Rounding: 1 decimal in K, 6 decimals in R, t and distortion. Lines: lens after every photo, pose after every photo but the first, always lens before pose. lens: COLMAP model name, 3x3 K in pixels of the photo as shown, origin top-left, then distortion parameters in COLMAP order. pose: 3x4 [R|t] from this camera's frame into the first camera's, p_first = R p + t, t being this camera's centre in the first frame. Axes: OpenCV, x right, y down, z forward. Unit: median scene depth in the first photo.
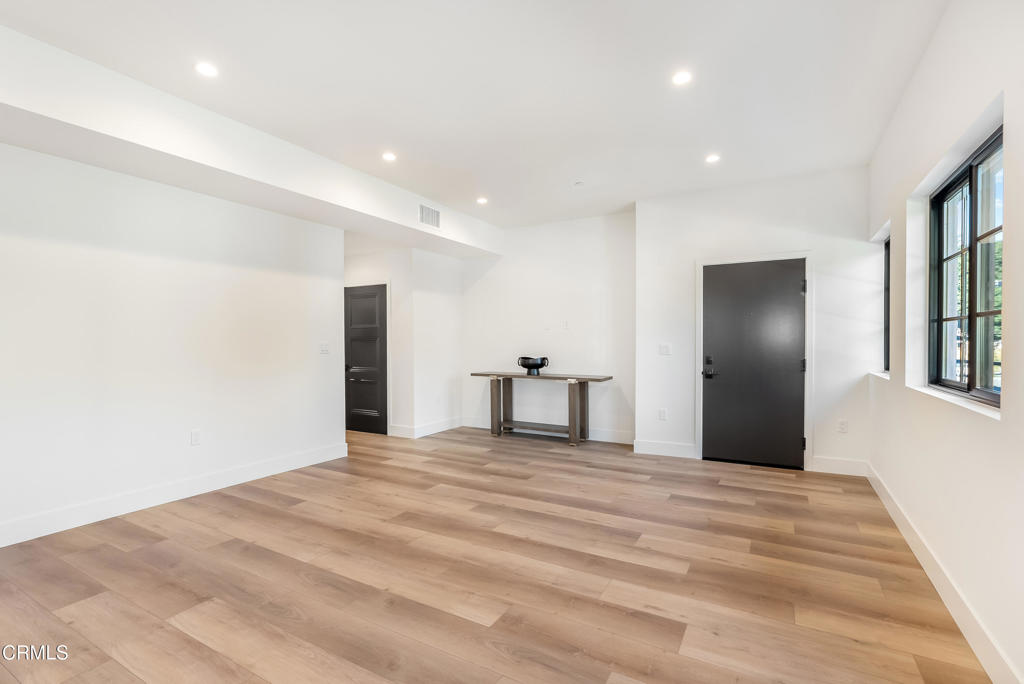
lens RADIAL K [[469.6, 0, 517.1], [0, 469.6, 345.3], [0, 0, 1]] dist [-0.005821, 0.000275]
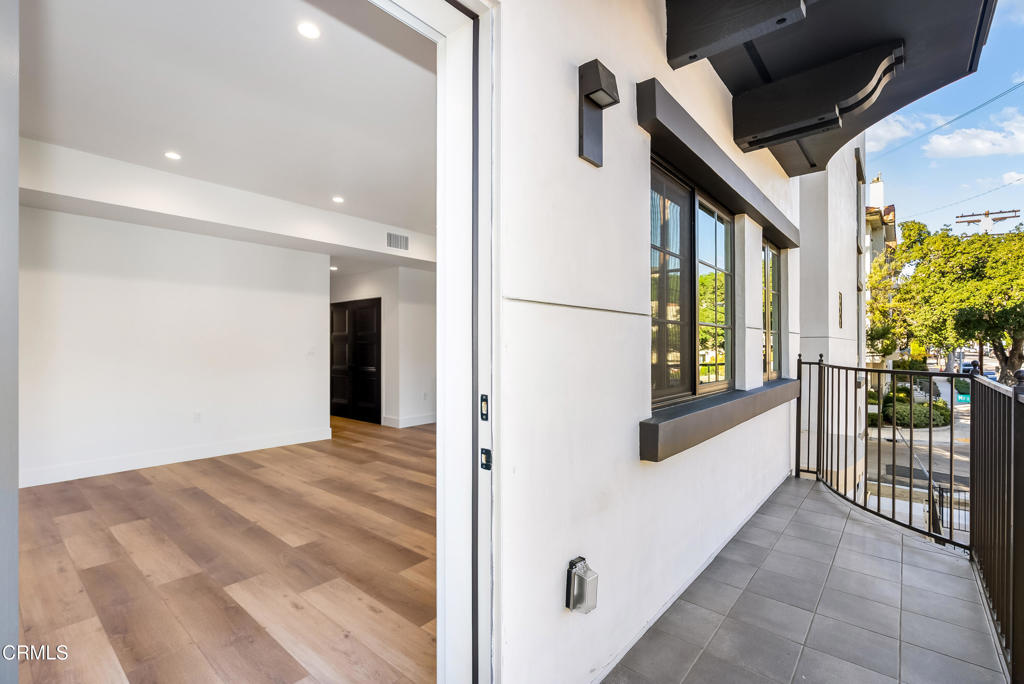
lens RADIAL K [[460.9, 0, 512.0], [0, 460.9, 342.0], [0, 0, 1]] dist [0.009631, 0.000068]
pose [[0.980445, -0.000143, -0.196793, 0.524821], [-0.003222, 0.999854, -0.016780, 0.002519], [0.196767, 0.017086, 0.980301, -0.151366]]
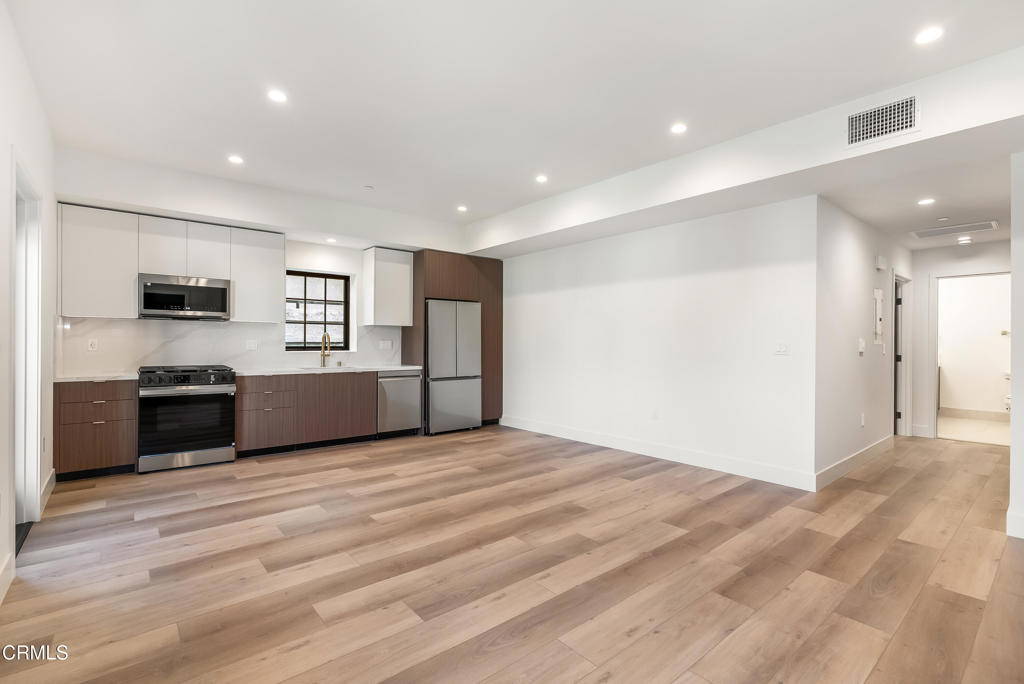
lens RADIAL K [[469.6, 0, 517.1], [0, 469.6, 345.3], [0, 0, 1]] dist [-0.005821, 0.000275]
pose [[-0.351944, 0.005999, -0.936002, 0.781219], [-0.008882, 0.999913, 0.009748, -0.006145], [0.935979, 0.011744, -0.351860, 1.246602]]
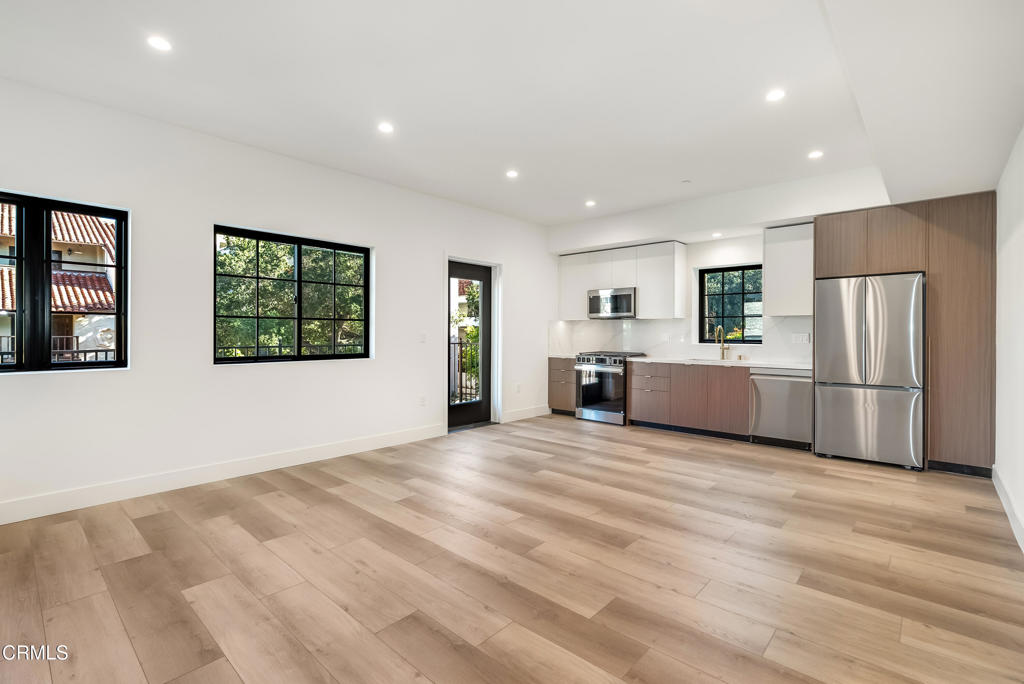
lens RADIAL K [[466.2, 0, 516.9], [0, 466.2, 335.9], [0, 0, 1]] dist [-0.004567, 0.000004]
pose [[-0.975379, -0.002264, 0.220523, -0.241721], [-0.000405, 0.999964, 0.008475, -0.005807], [-0.220535, 0.008177, -0.975345, 1.852024]]
